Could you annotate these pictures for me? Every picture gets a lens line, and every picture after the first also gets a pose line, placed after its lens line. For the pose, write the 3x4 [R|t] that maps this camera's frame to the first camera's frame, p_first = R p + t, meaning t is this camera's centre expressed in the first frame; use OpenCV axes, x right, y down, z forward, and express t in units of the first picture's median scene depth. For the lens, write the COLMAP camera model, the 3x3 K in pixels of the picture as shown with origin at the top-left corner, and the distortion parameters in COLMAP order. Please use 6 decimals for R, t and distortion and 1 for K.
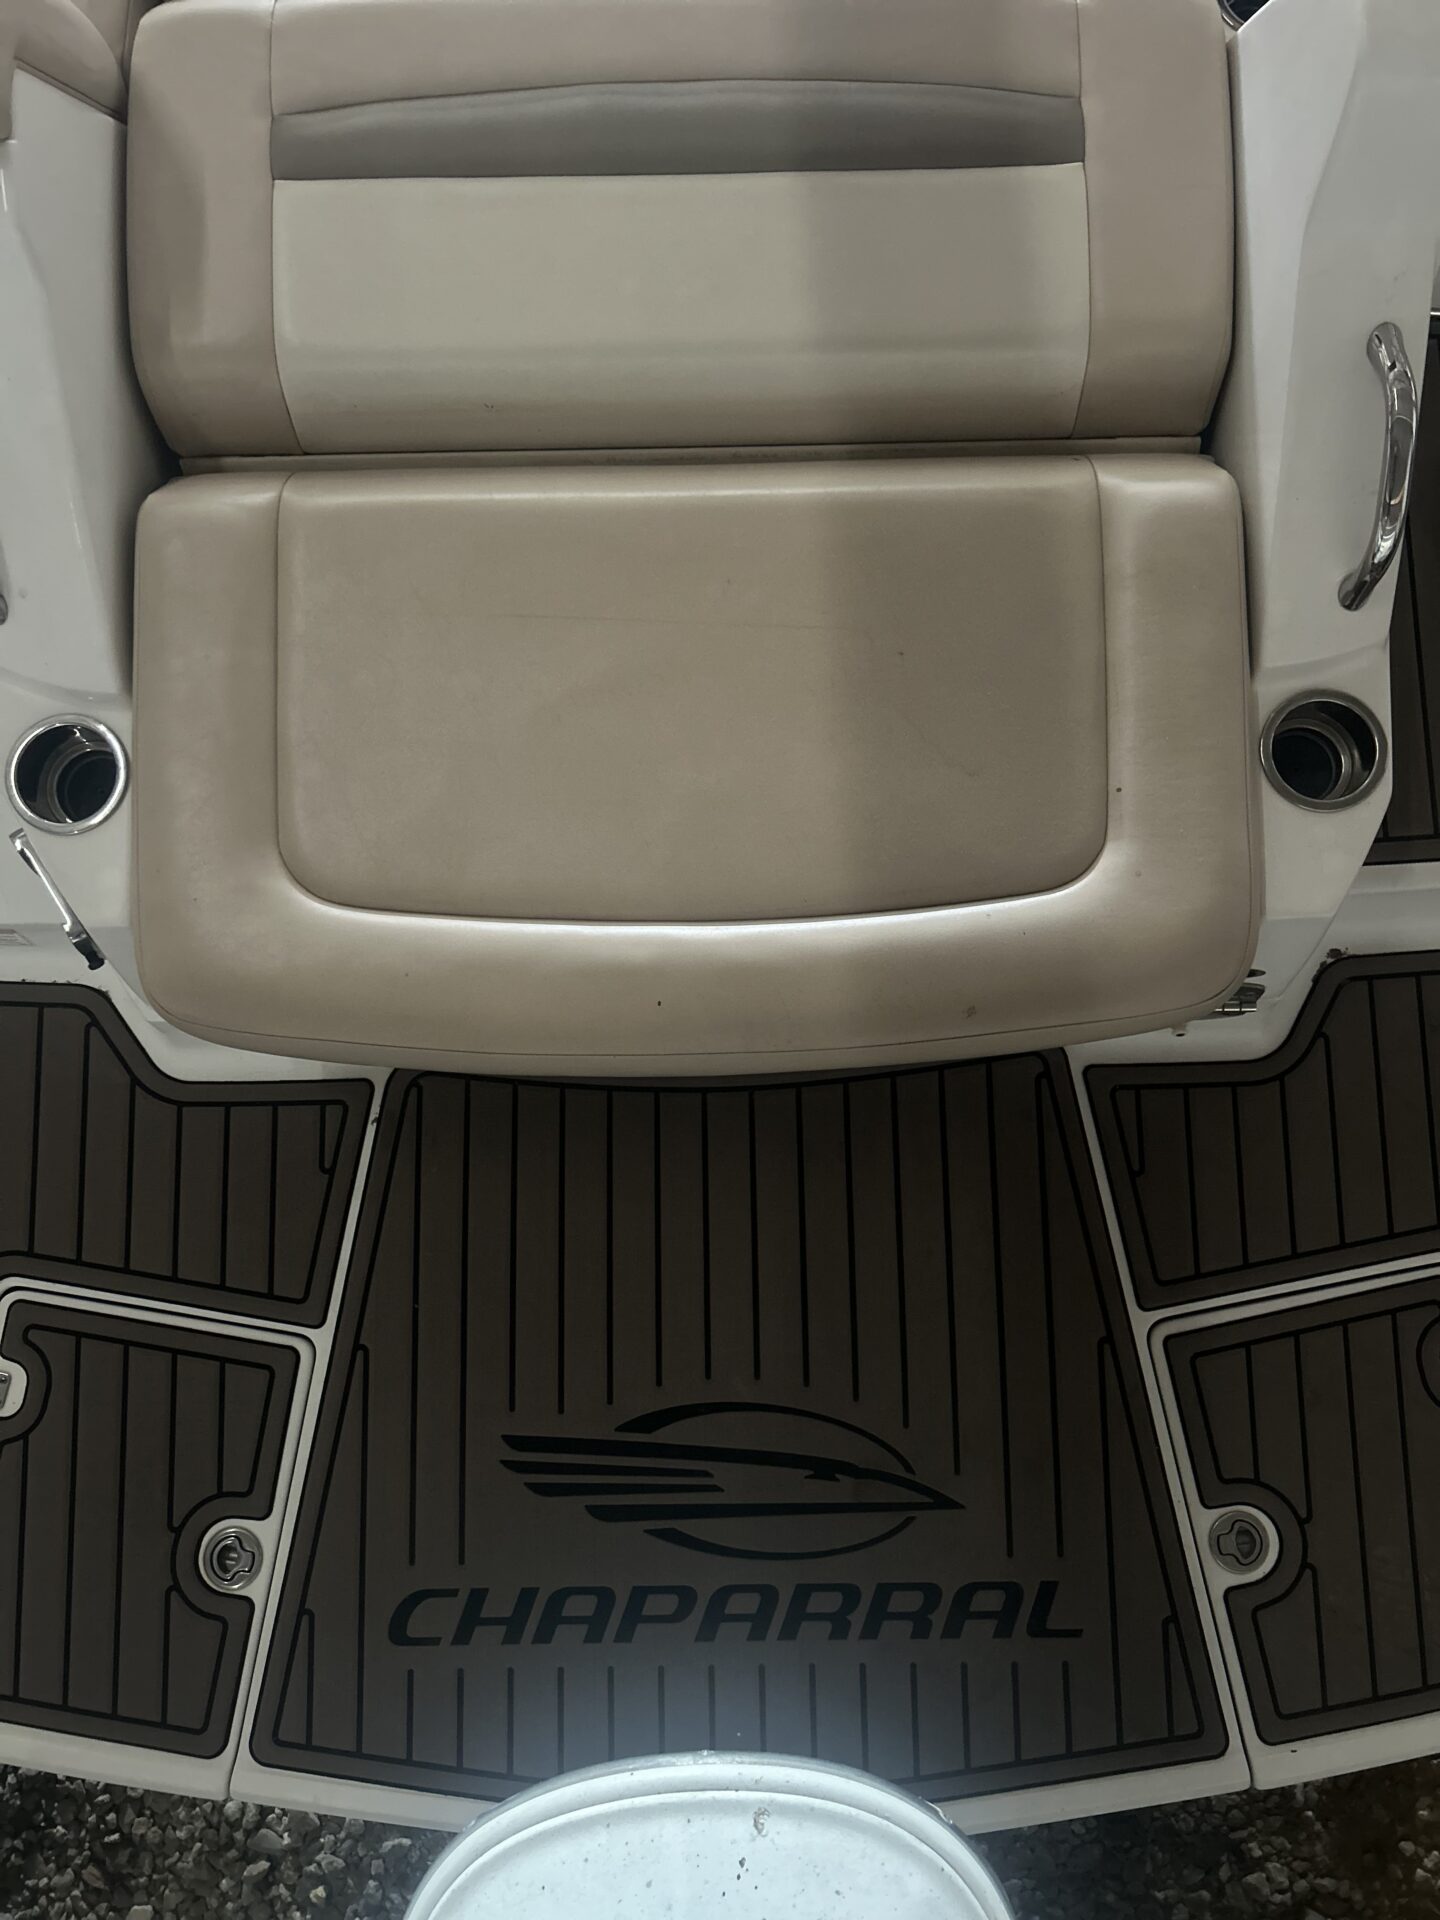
lens RADIAL K [[1439.9, 0, 721.8], [0, 1439.9, 955.8], [0, 0, 1]] dist [0.038542, -0.045558]
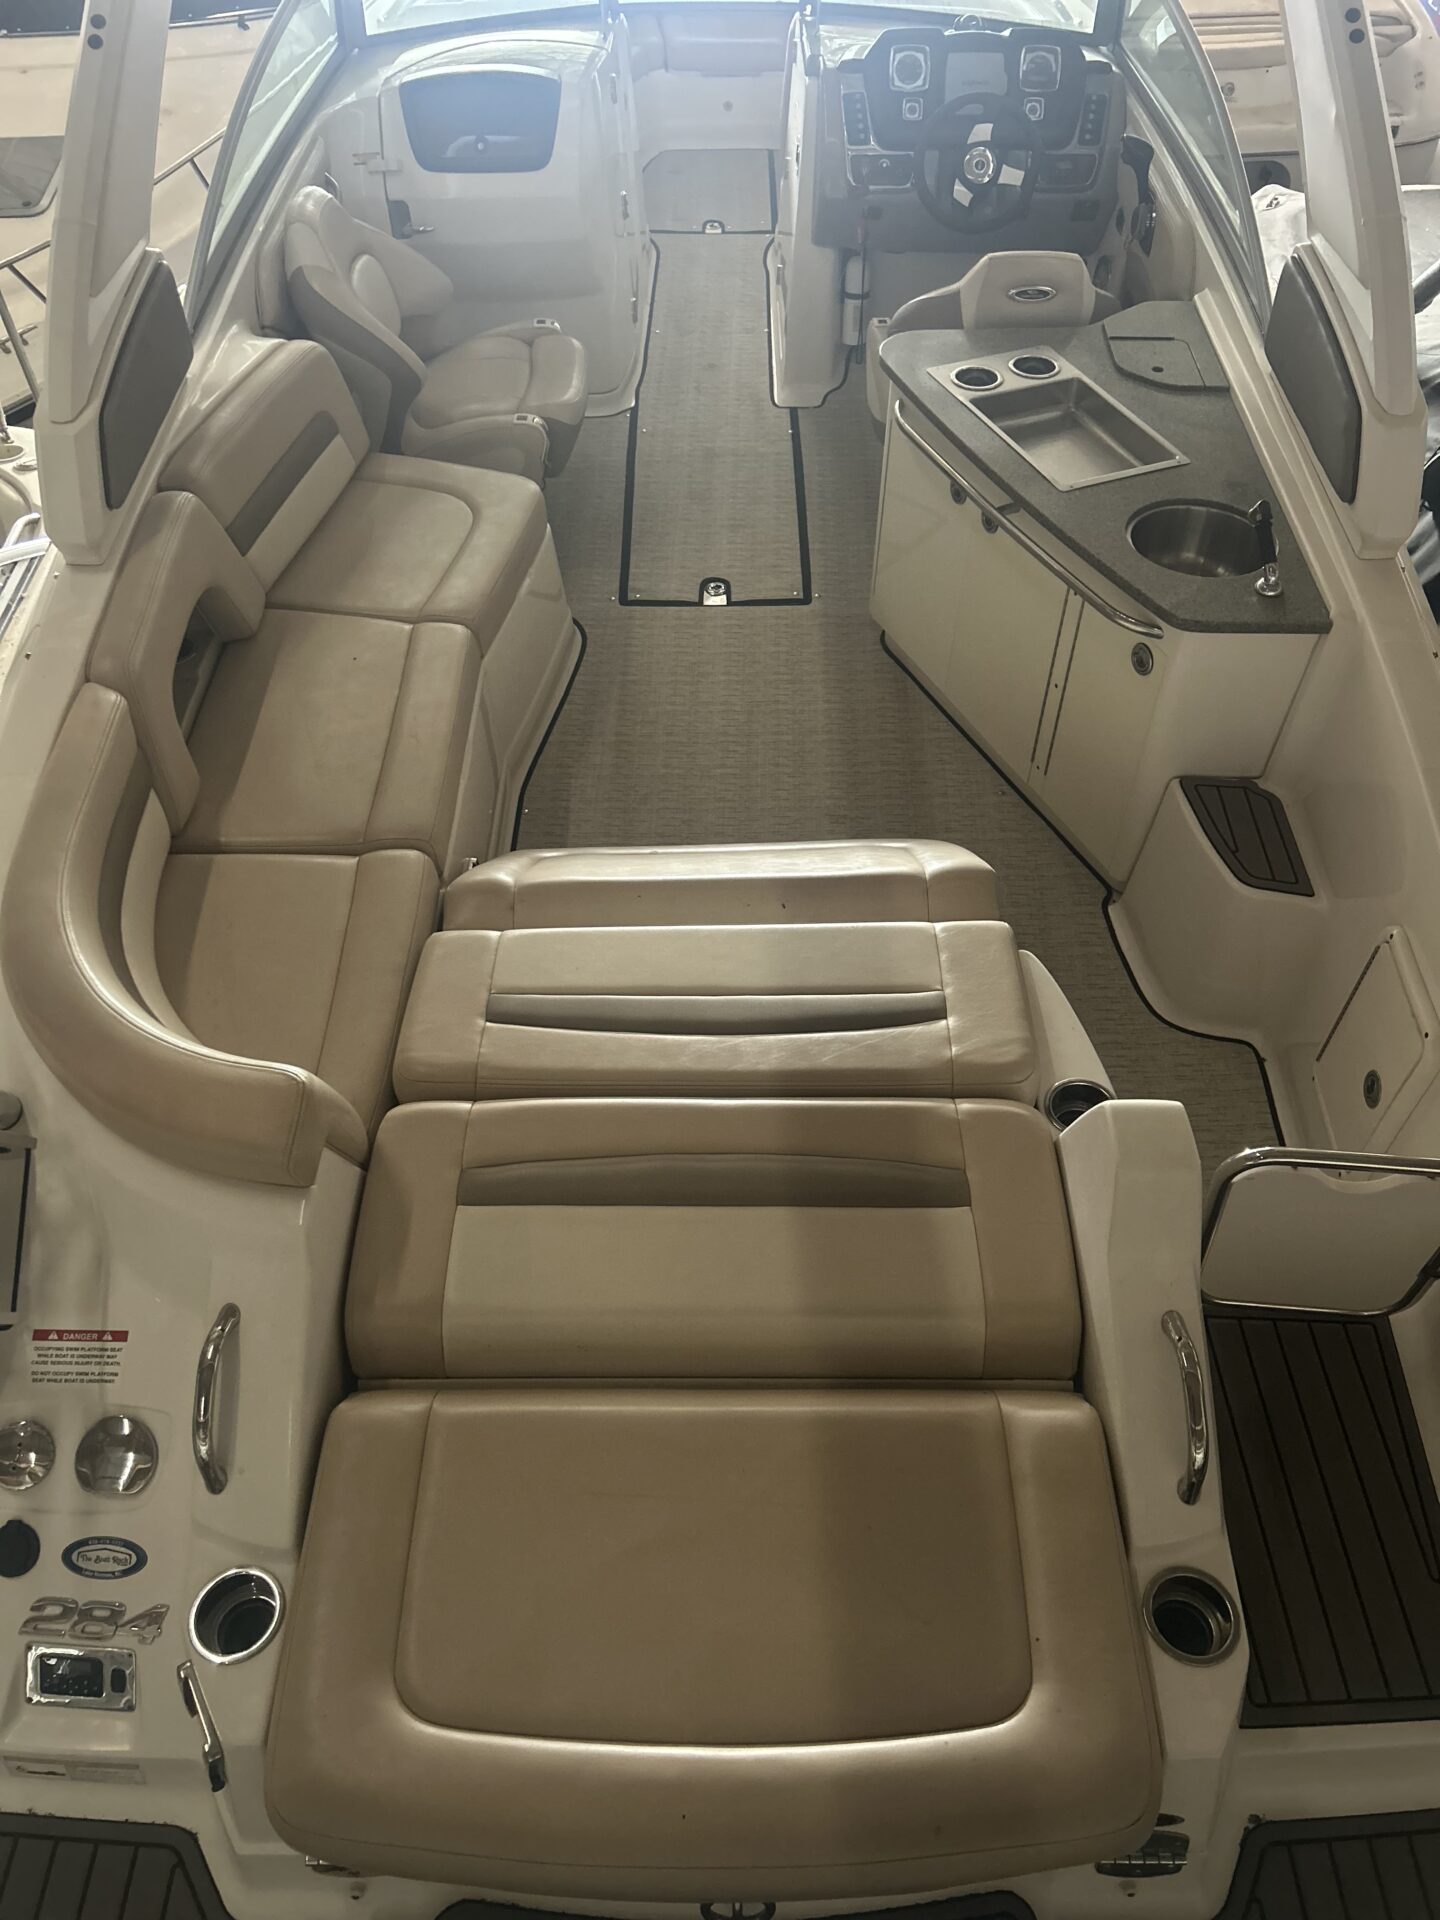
lens RADIAL K [[1439.9, 0, 721.8], [0, 1439.9, 955.8], [0, 0, 1]] dist [0.038542, -0.045558]
pose [[0.999712, 0.023900, 0.002282, -0.030899], [-0.017971, 0.807959, -0.588965, 0.159765], [-0.015920, 0.588755, 0.808155, -0.420212]]
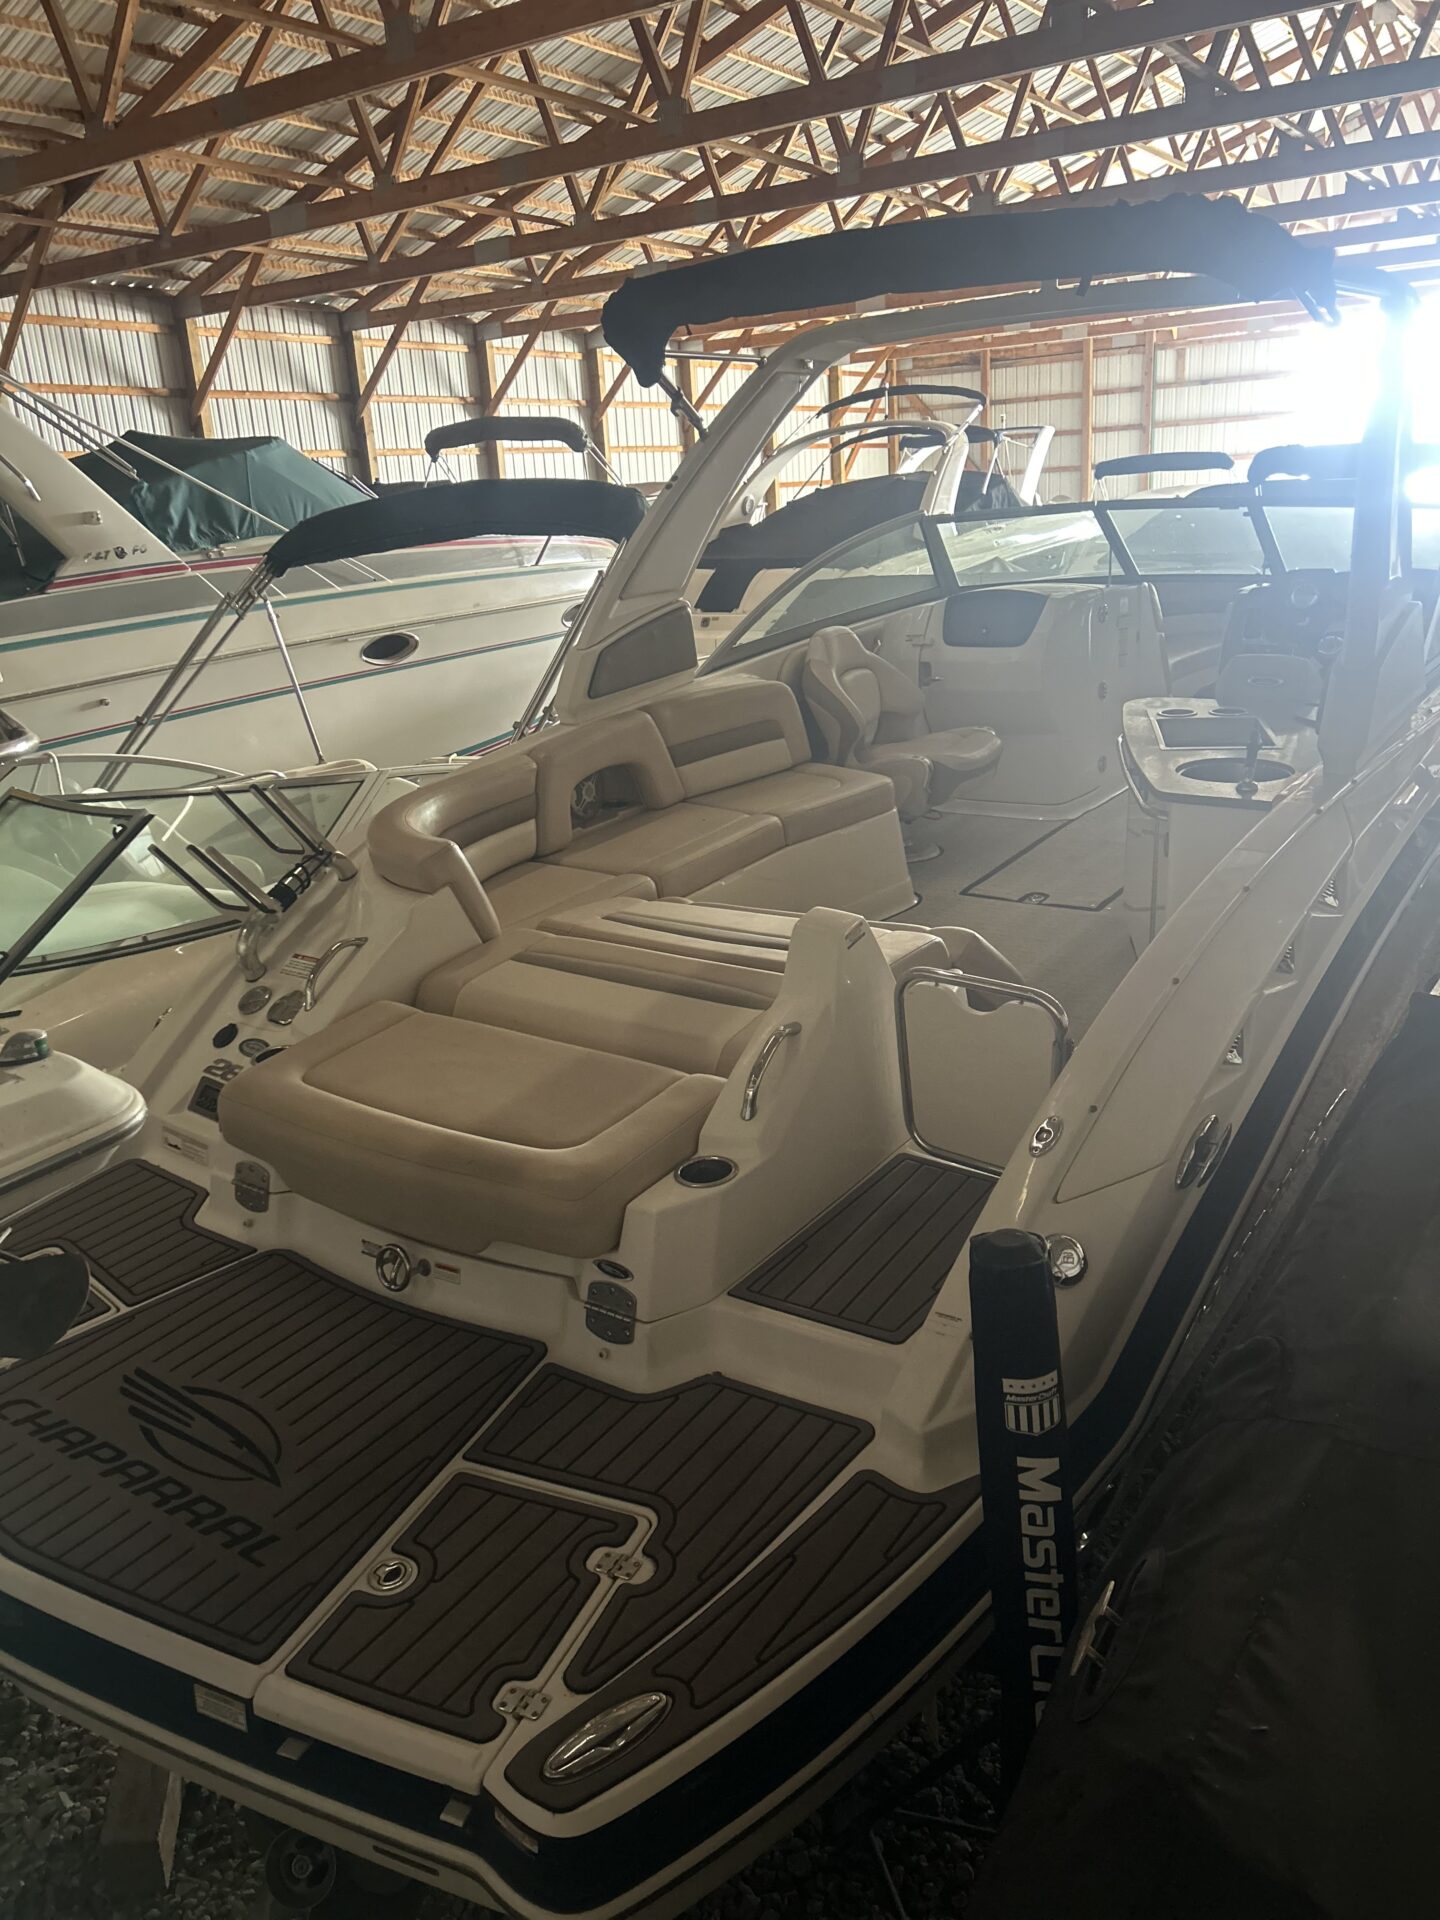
lens RADIAL K [[1439.9, 0, 721.8], [0, 1439.9, 955.8], [0, 0, 1]] dist [0.038542, -0.045558]
pose [[0.812295, 0.167156, -0.558780, 1.423779], [-0.572372, 0.412596, -0.708628, 1.062144], [0.112099, 0.895446, 0.430826, -0.083362]]
